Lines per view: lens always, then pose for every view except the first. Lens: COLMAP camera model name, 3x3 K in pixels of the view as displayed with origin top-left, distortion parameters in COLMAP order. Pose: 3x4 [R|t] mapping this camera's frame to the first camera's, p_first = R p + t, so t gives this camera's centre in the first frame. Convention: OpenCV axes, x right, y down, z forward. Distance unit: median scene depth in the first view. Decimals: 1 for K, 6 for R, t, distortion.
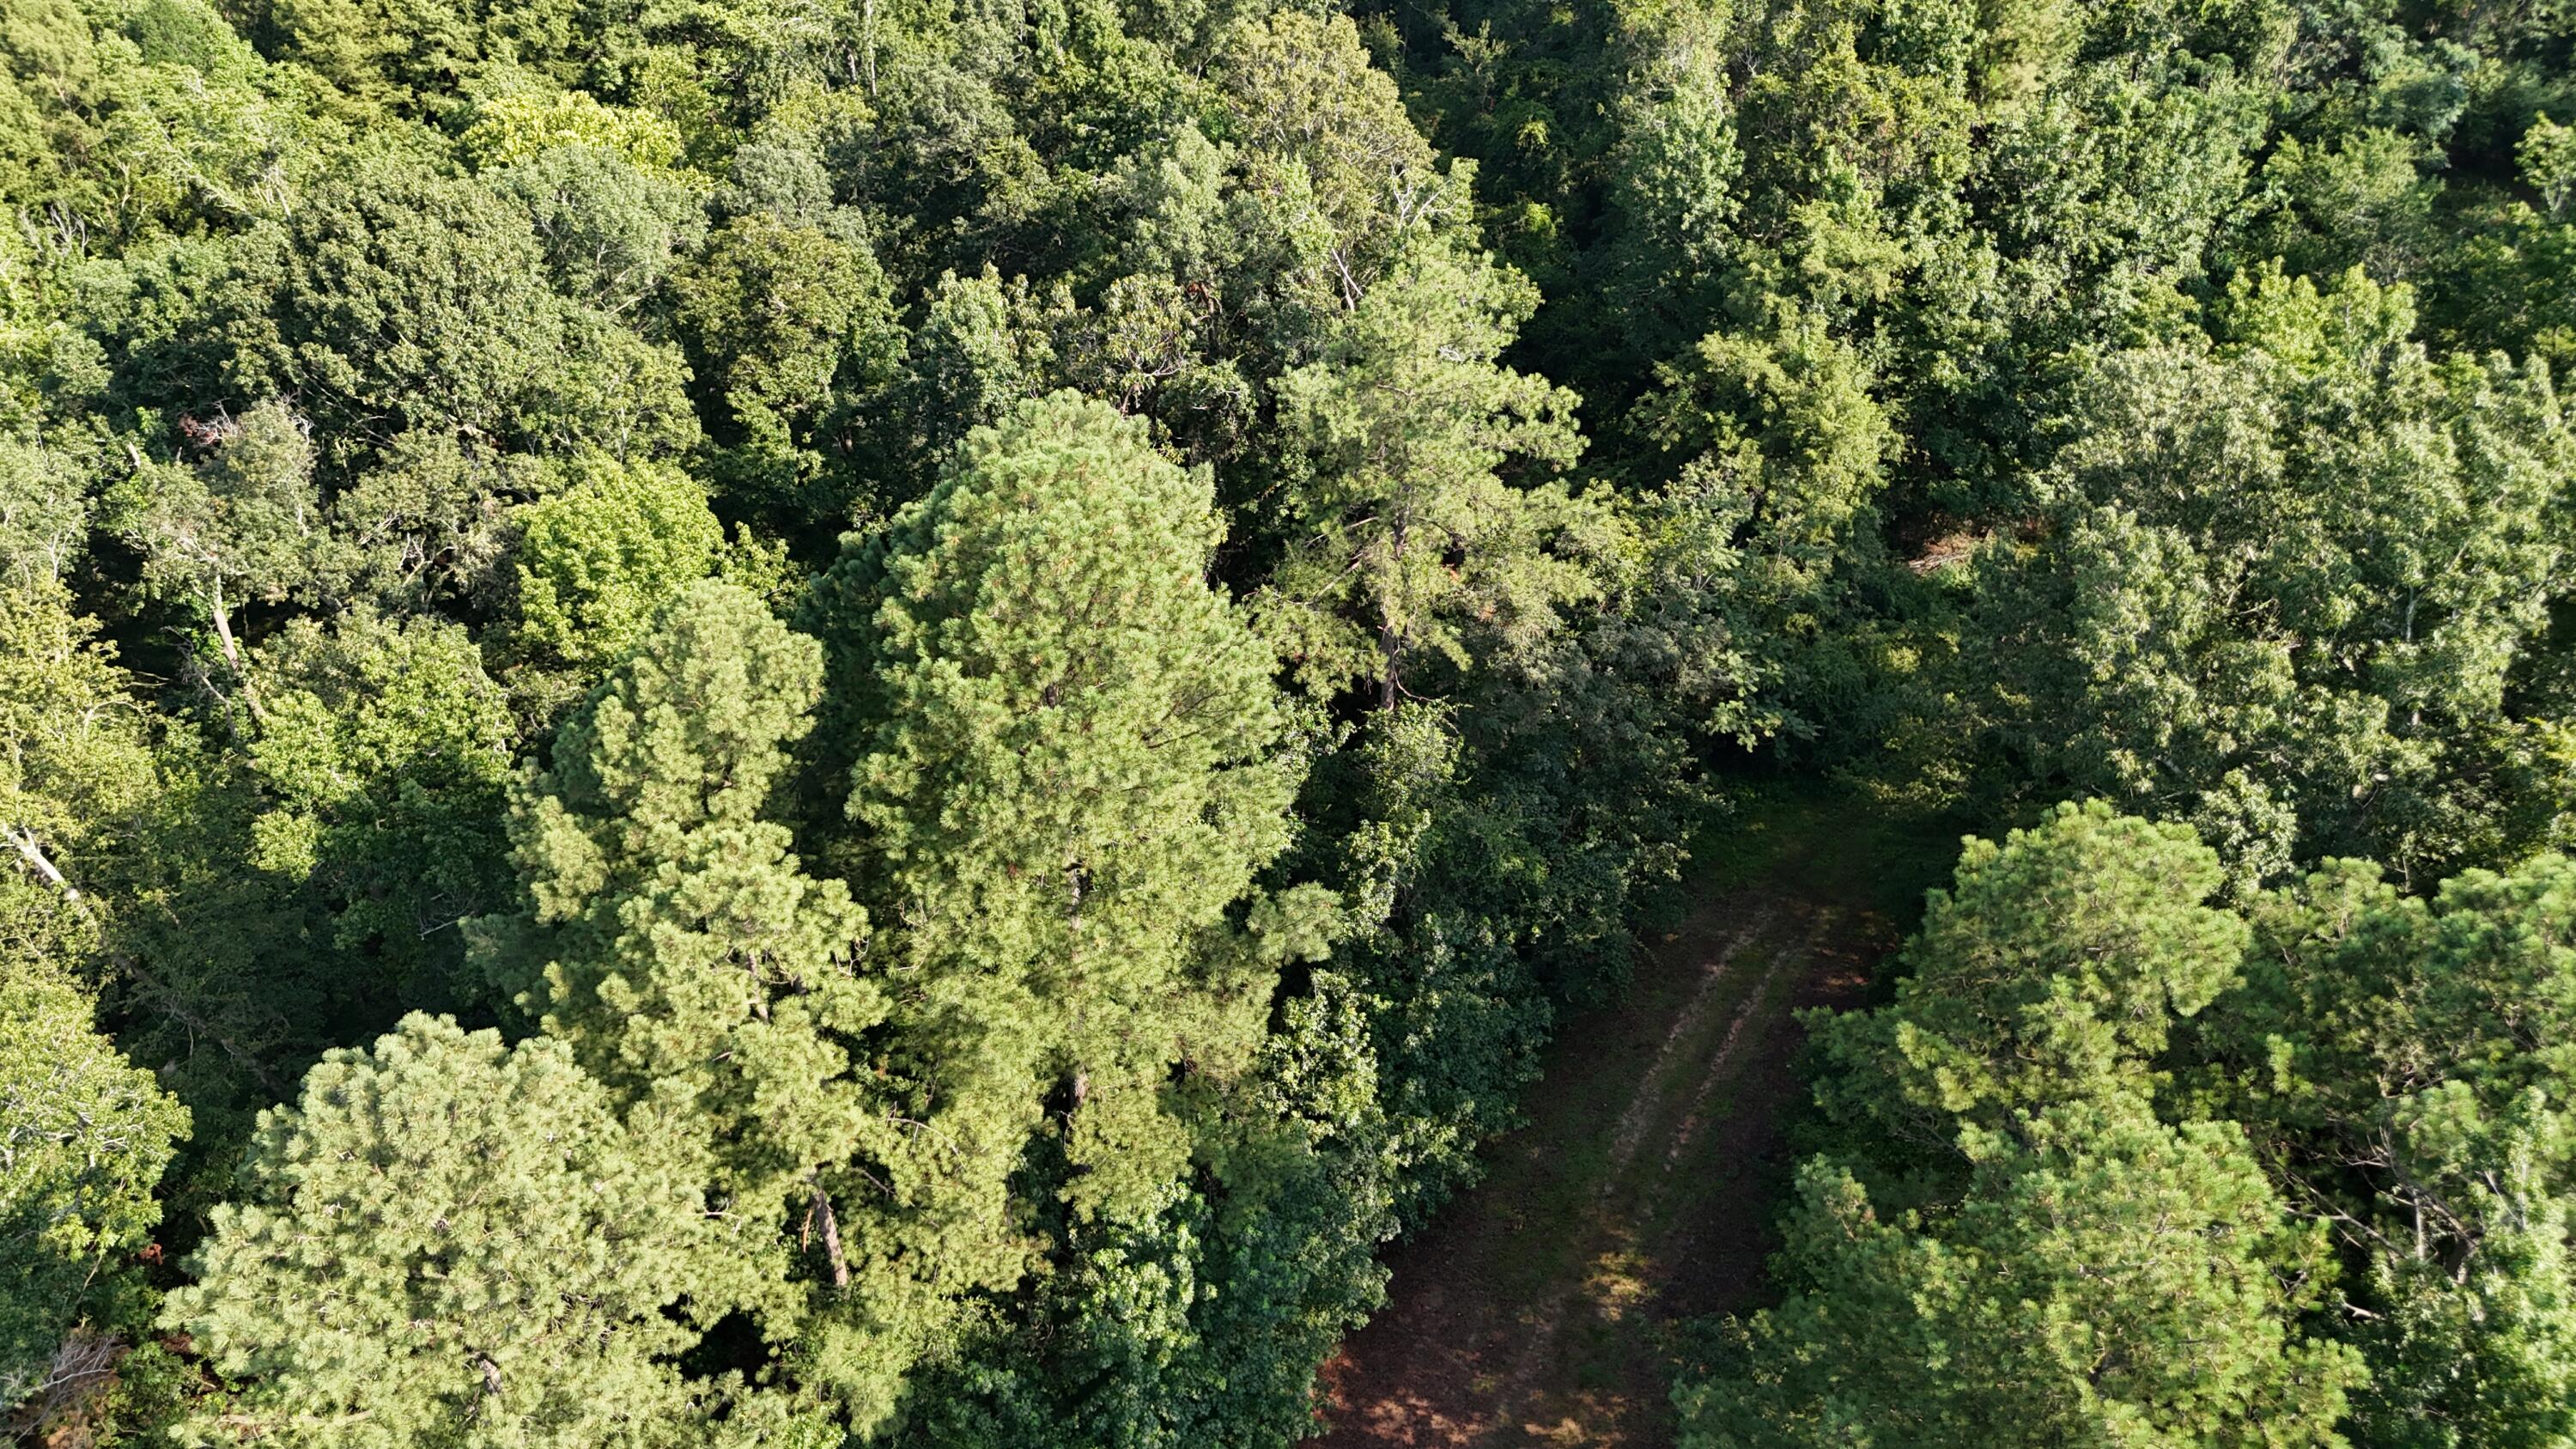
lens RADIAL K [[1915.9, 0, 1292.7], [0, 1915.9, 731.6], [0, 0, 1]] dist [0.071894, -0.083265]
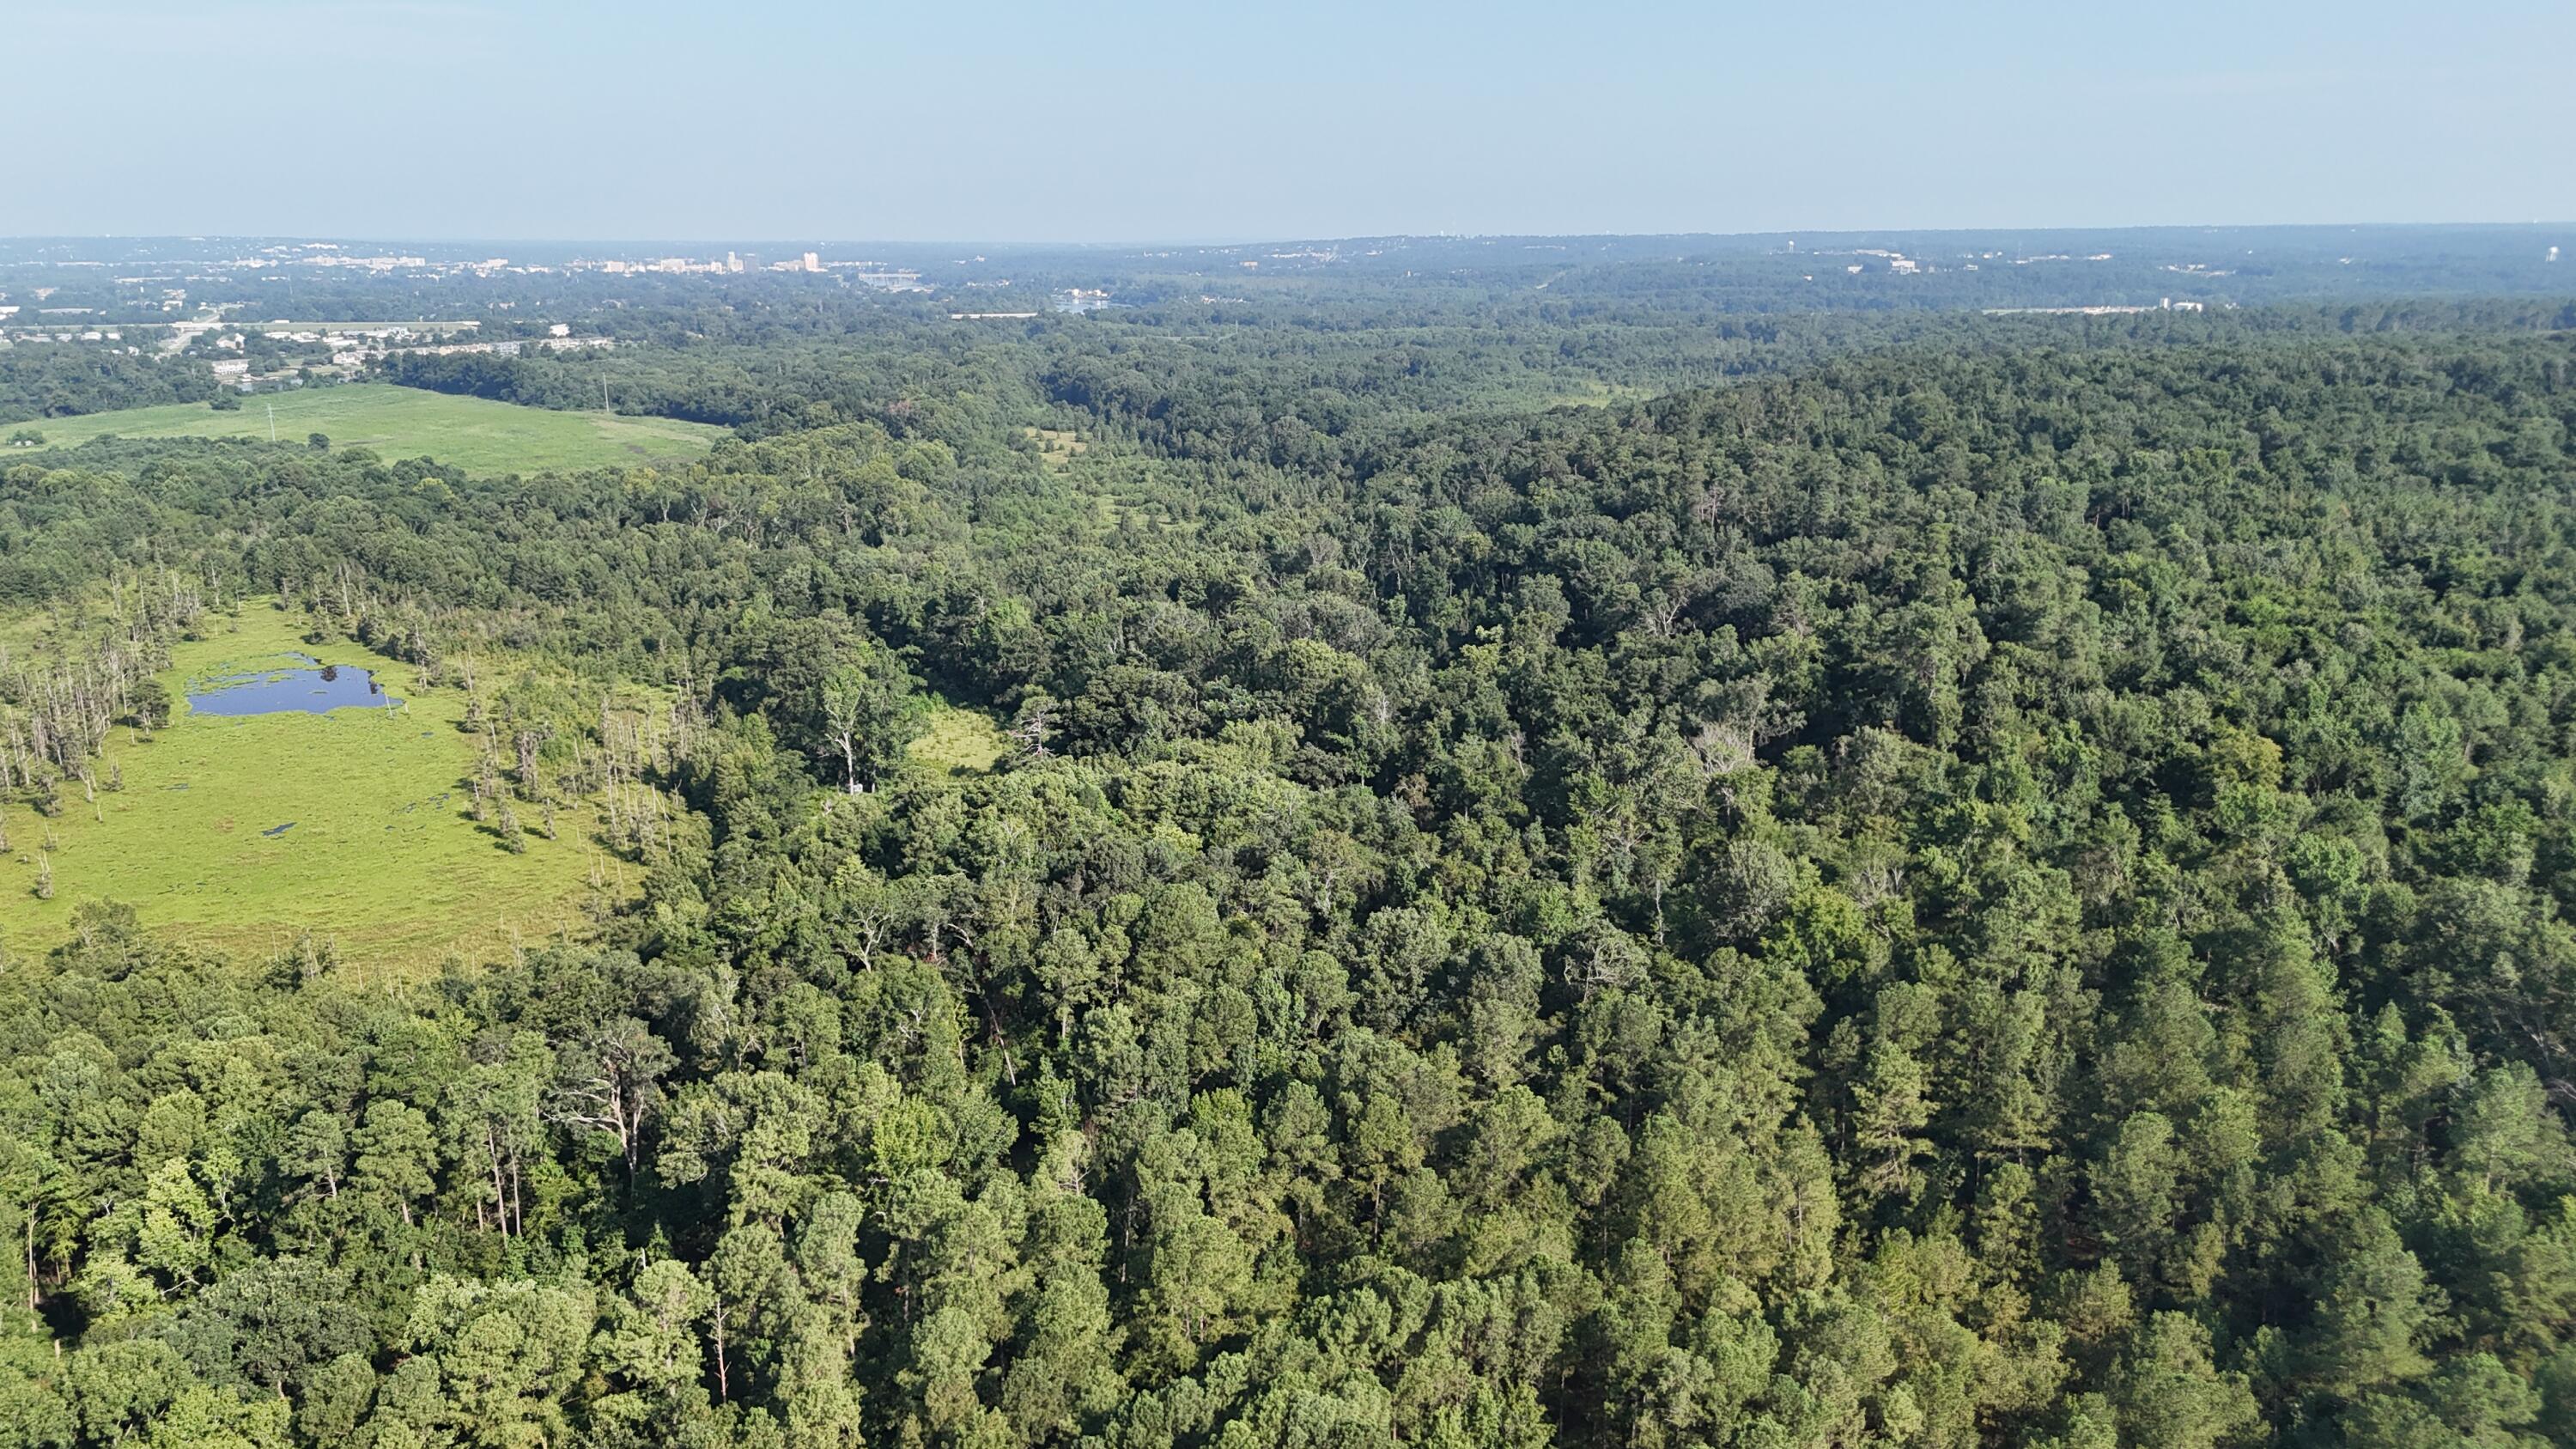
lens RADIAL K [[1907.2, 0, 1288.0], [0, 1907.2, 724.5], [0, 0, 1]] dist [0.086224, -0.097645]
pose [[0.912750, 0.098235, -0.396531, 1.271045], [-0.243123, 0.910670, -0.334023, 0.665570], [0.328296, 0.401286, 0.855098, -2.156467]]
